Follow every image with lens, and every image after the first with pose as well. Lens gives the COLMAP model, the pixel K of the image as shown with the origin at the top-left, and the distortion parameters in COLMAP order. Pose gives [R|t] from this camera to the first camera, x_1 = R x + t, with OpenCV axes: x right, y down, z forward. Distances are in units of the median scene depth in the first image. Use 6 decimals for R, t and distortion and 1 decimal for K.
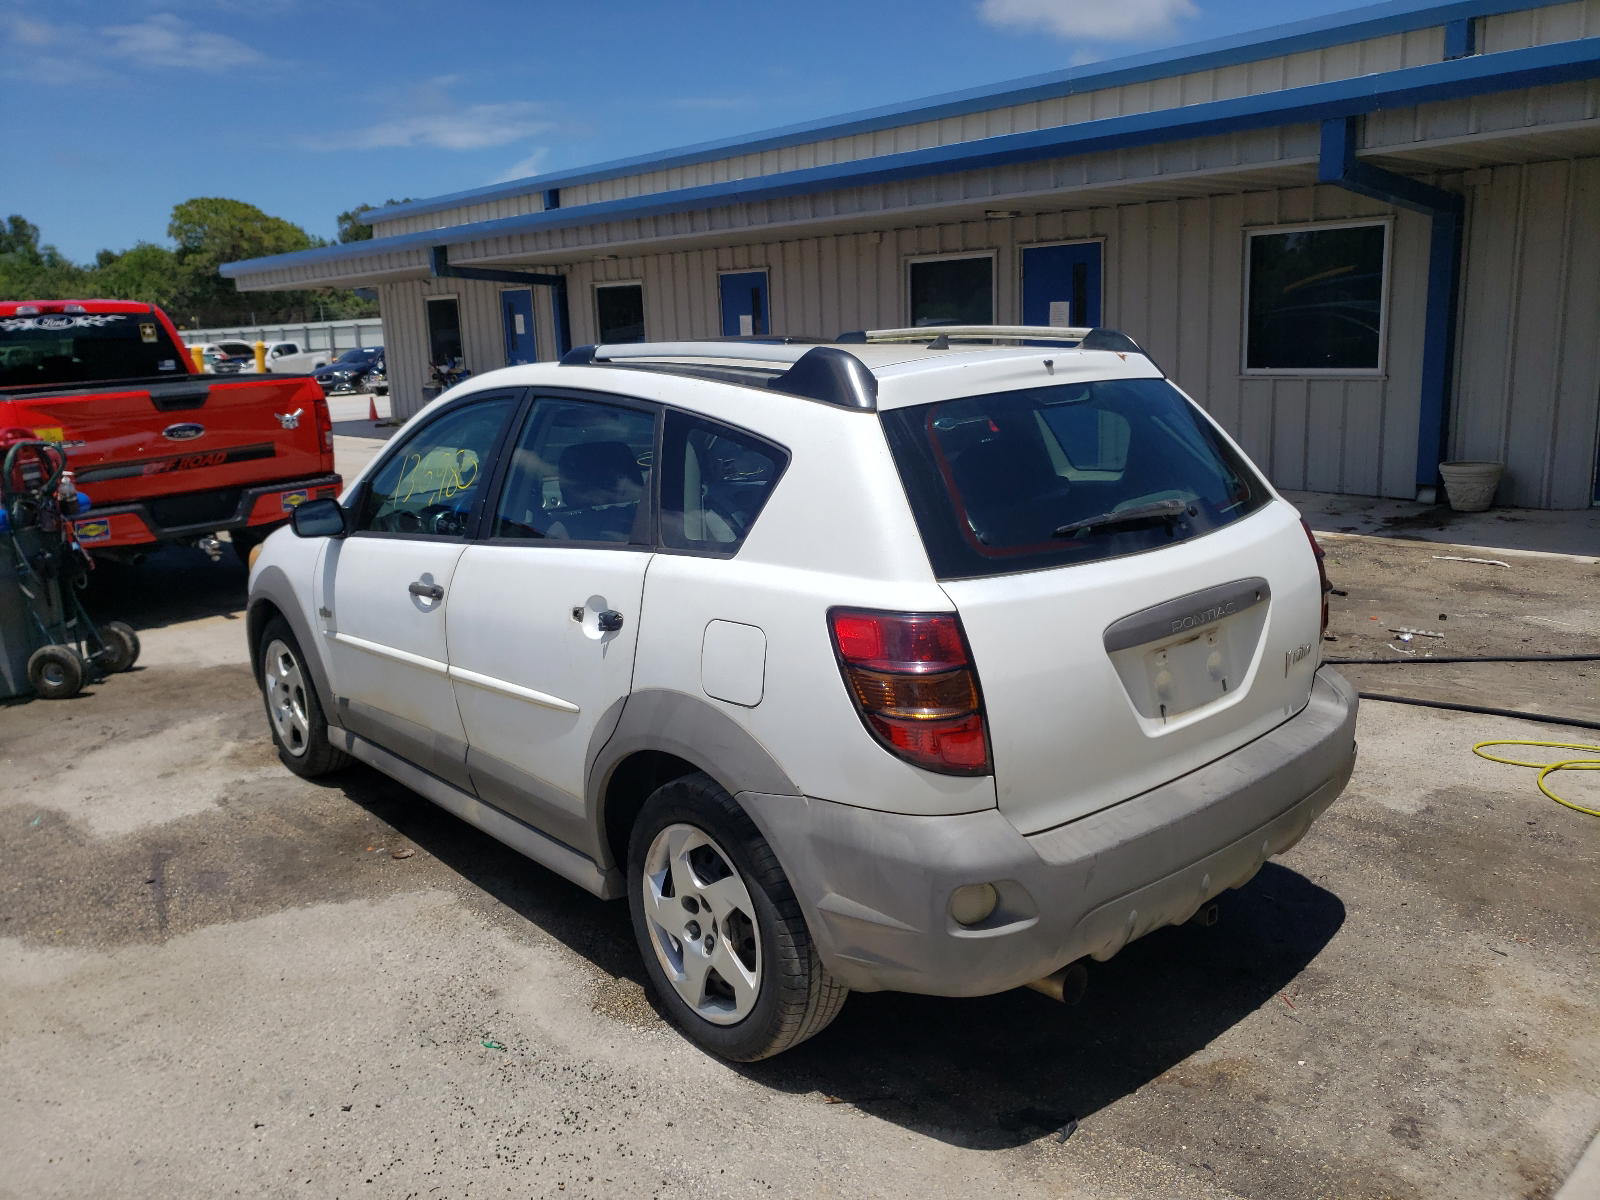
lens RADIAL K [[1246.3, 0, 800.0], [0, 1246.3, 600.0], [0, 0, 1]] dist [0.008696, 0.076738]
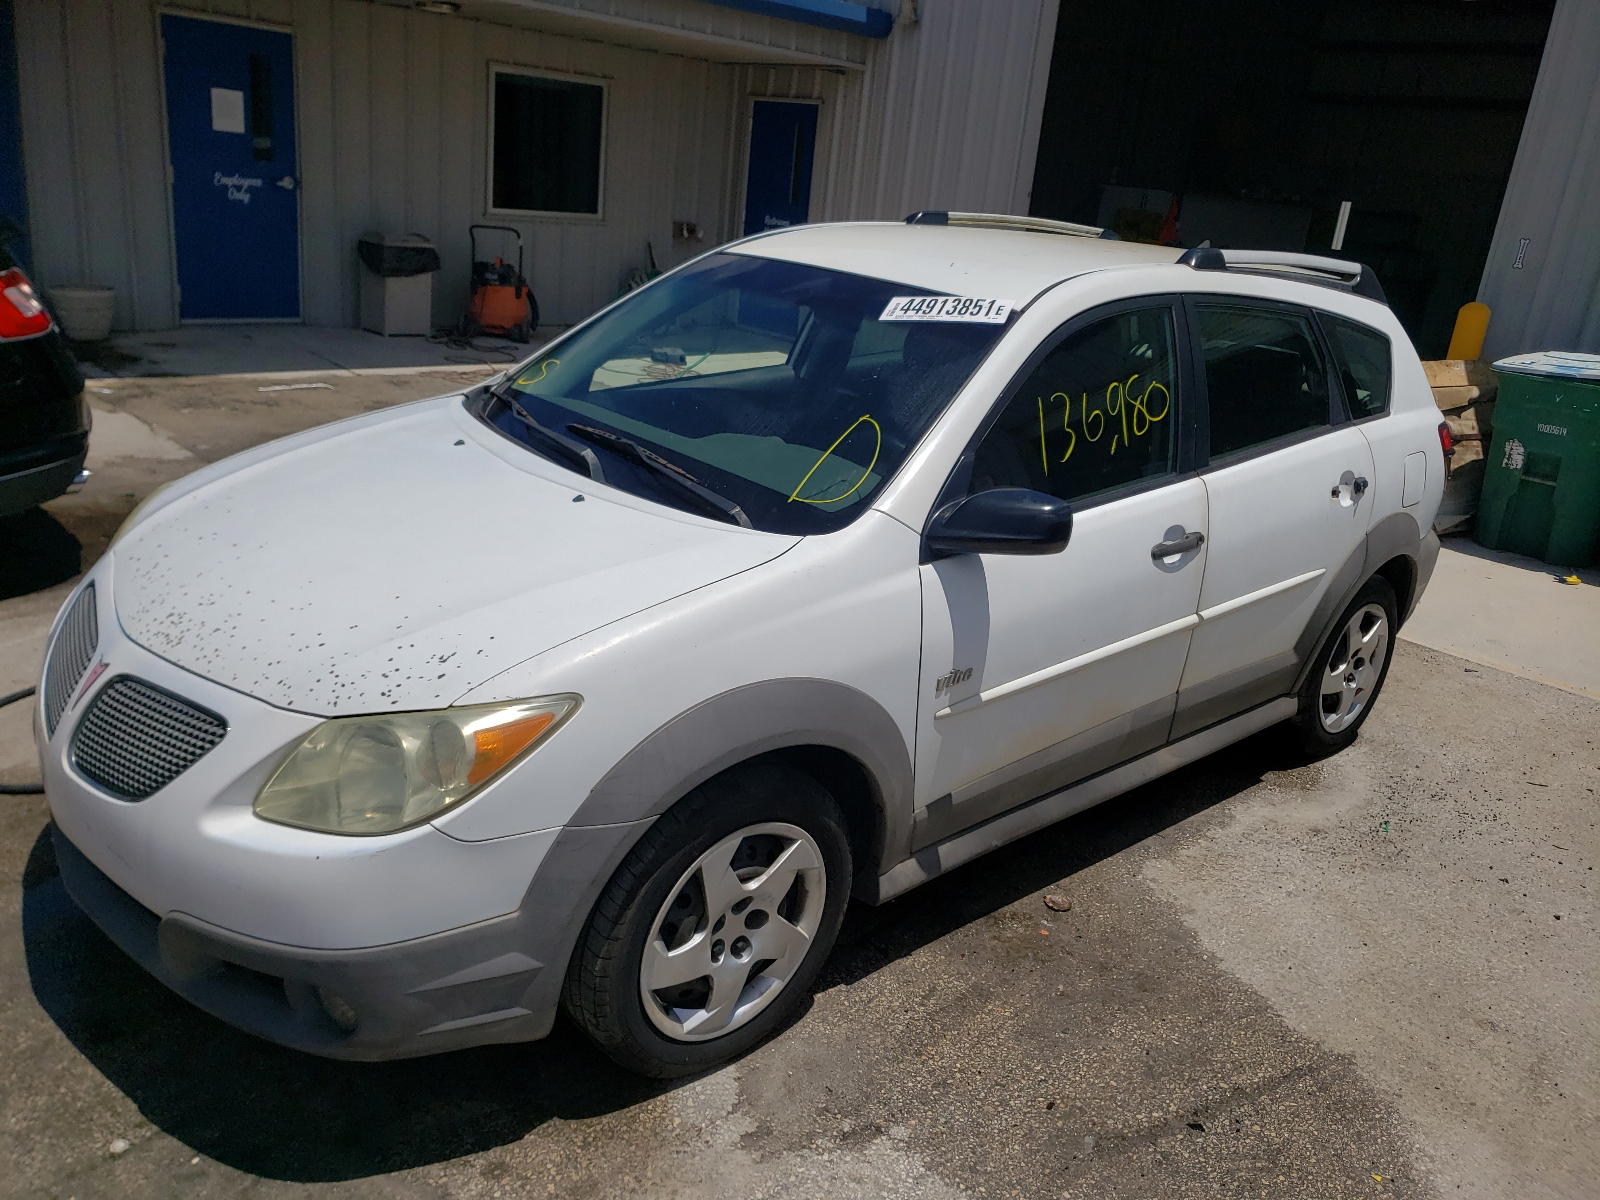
lens RADIAL K [[1245.7, 0, 808.7], [0, 1245.7, 607.3], [0, 0, 1]] dist [-0.011034, 0.083872]
pose [[-0.036390, -0.300595, 0.953057, -1.086042], [0.108691, 0.946841, 0.302785, -0.245863], [-0.993409, 0.114607, -0.001784, 1.231615]]
